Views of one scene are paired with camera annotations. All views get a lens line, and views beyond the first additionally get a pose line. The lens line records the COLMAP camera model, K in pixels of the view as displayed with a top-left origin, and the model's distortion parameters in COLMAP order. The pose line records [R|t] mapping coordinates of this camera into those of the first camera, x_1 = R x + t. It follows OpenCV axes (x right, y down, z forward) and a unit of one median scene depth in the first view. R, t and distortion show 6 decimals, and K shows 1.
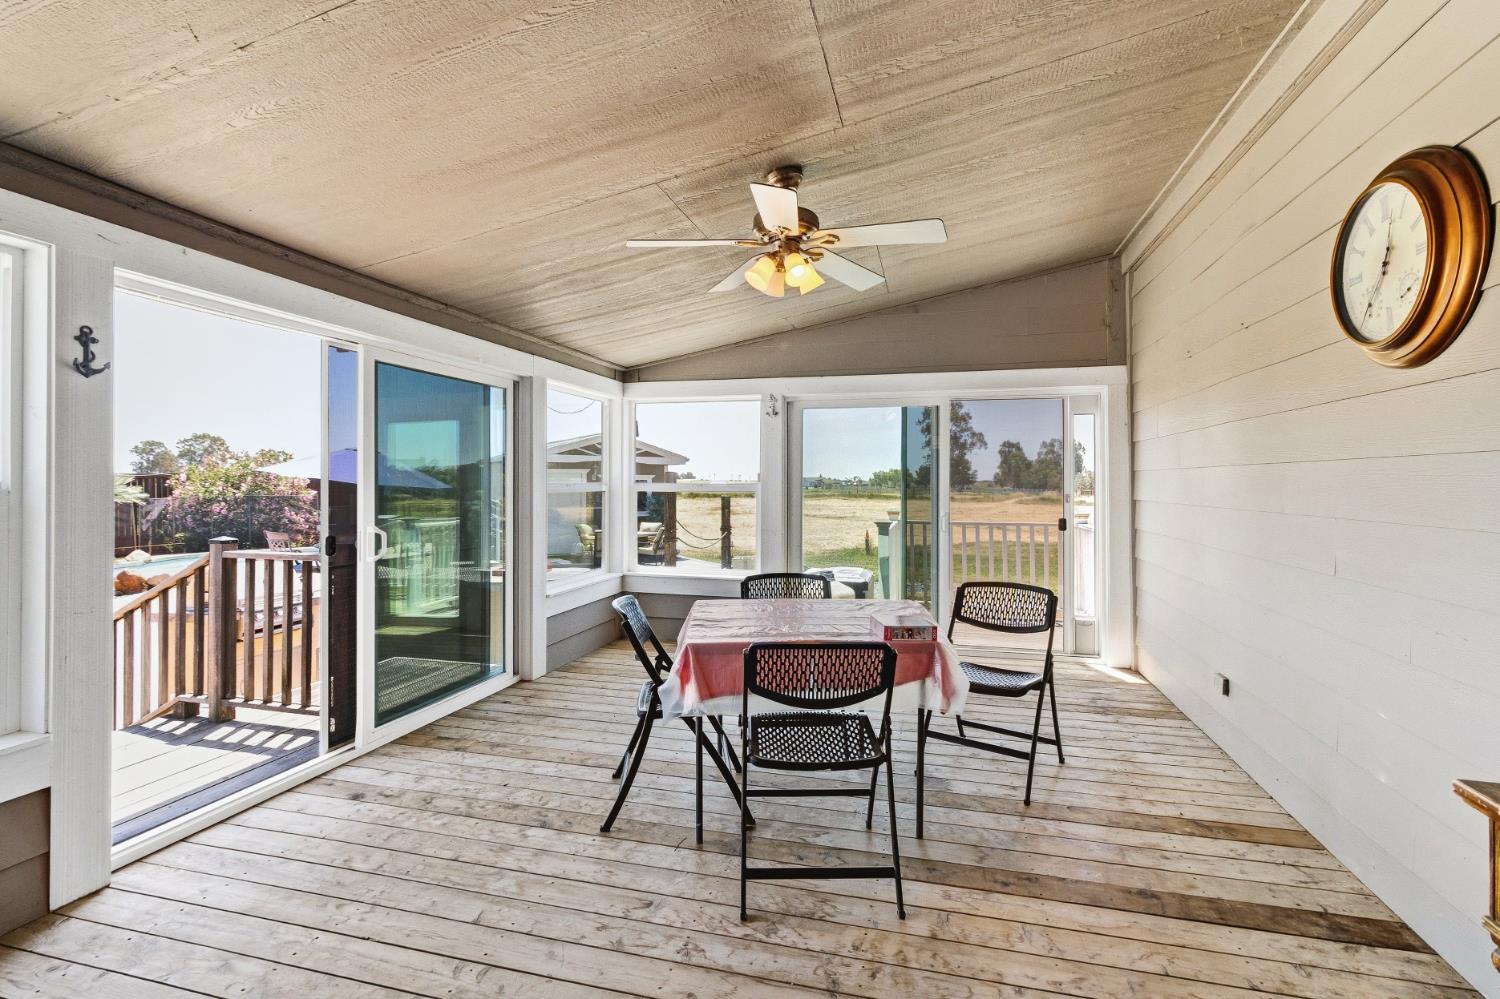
lens RADIAL K [[703.4, 0, 754.1], [0, 703.4, 486.3], [0, 0, 1]] dist [0.002720, -0.001676]
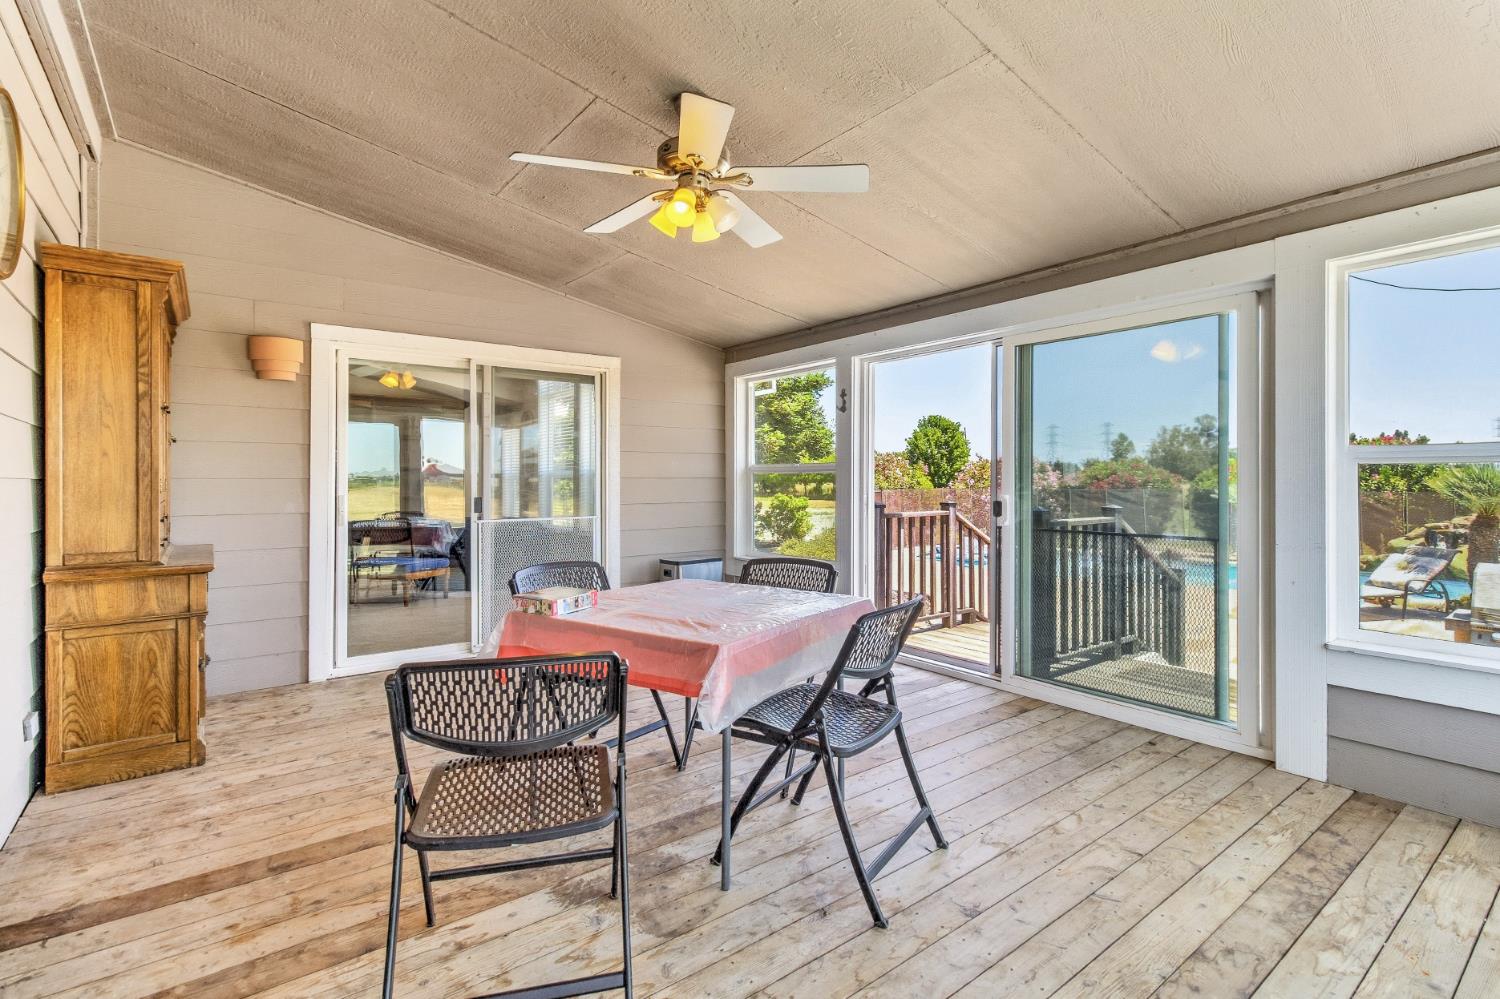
lens RADIAL K [[703.4, 0, 757.1], [0, 703.4, 488.2], [0, 0, 1]] dist [0.002720, -0.001676]
pose [[-0.617785, 0.006827, -0.786318, 0.590713], [-0.002417, 0.999941, 0.010581, 0.035348], [0.786344, 0.008437, -0.617732, 1.361723]]
